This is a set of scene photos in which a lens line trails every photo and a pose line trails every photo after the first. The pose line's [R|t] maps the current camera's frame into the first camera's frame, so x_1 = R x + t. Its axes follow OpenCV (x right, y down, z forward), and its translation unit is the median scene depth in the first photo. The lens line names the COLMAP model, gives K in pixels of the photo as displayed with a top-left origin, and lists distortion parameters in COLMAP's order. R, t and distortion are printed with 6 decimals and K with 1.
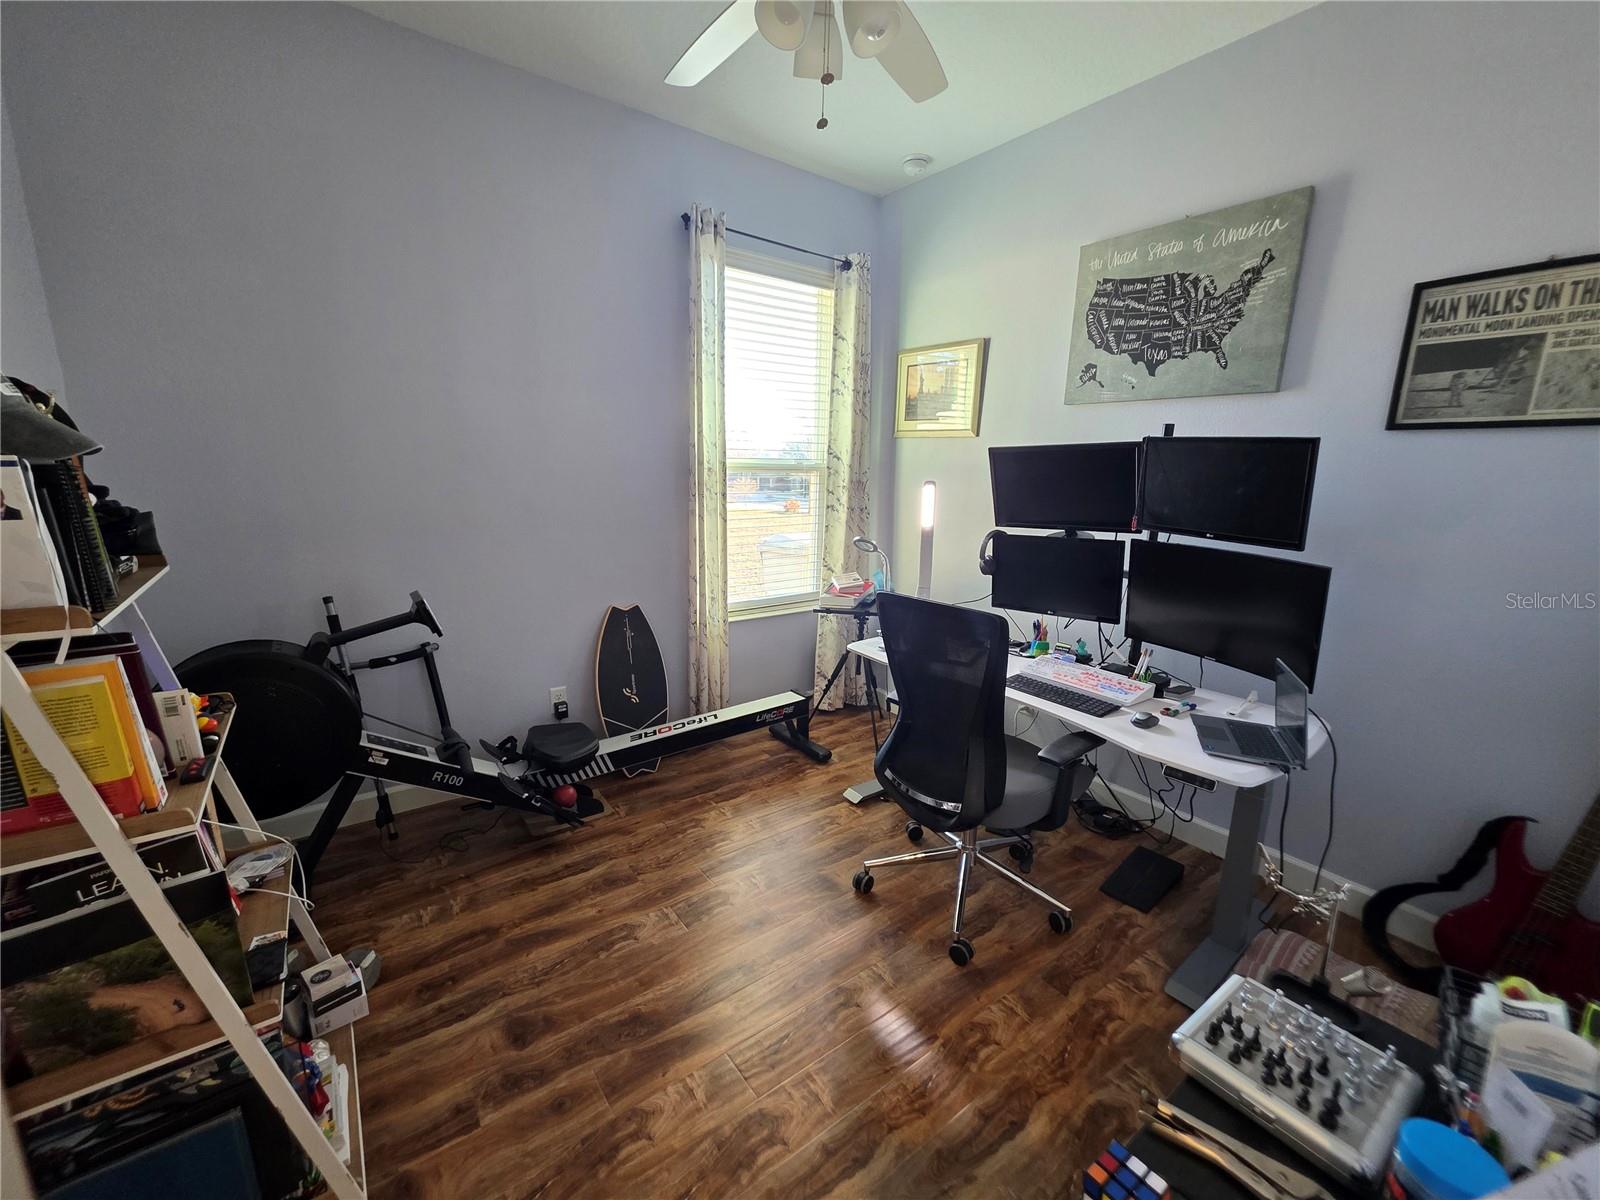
lens RADIAL K [[644.2, 0, 796.3], [0, 644.2, 607.0], [0, 0, 1]] dist [0.002477, -0.001258]
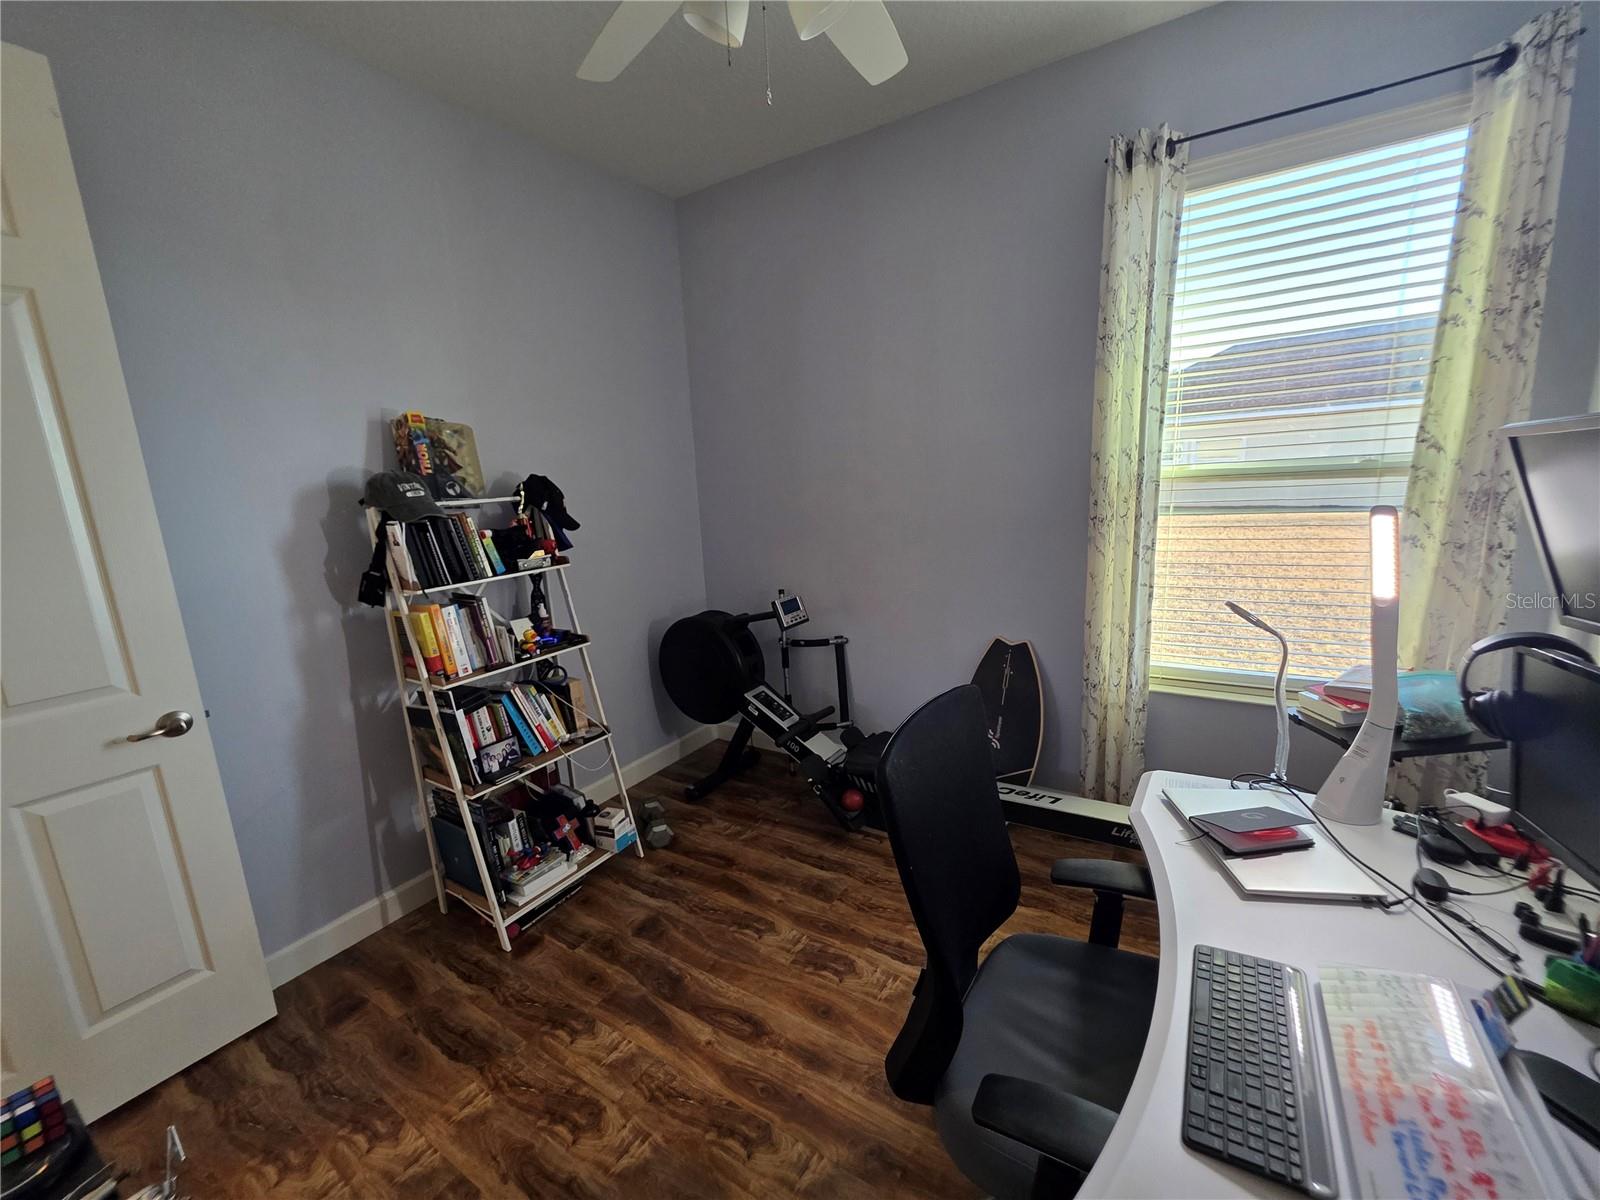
lens RADIAL K [[644.2, 0, 796.3], [0, 644.2, 607.0], [0, 0, 1]] dist [0.002477, -0.001258]
pose [[0.361610, 0.147885, -0.920526, 0.622215], [-0.142314, 0.984525, 0.102262, -0.135572], [0.921404, 0.094025, 0.377060, 0.541616]]
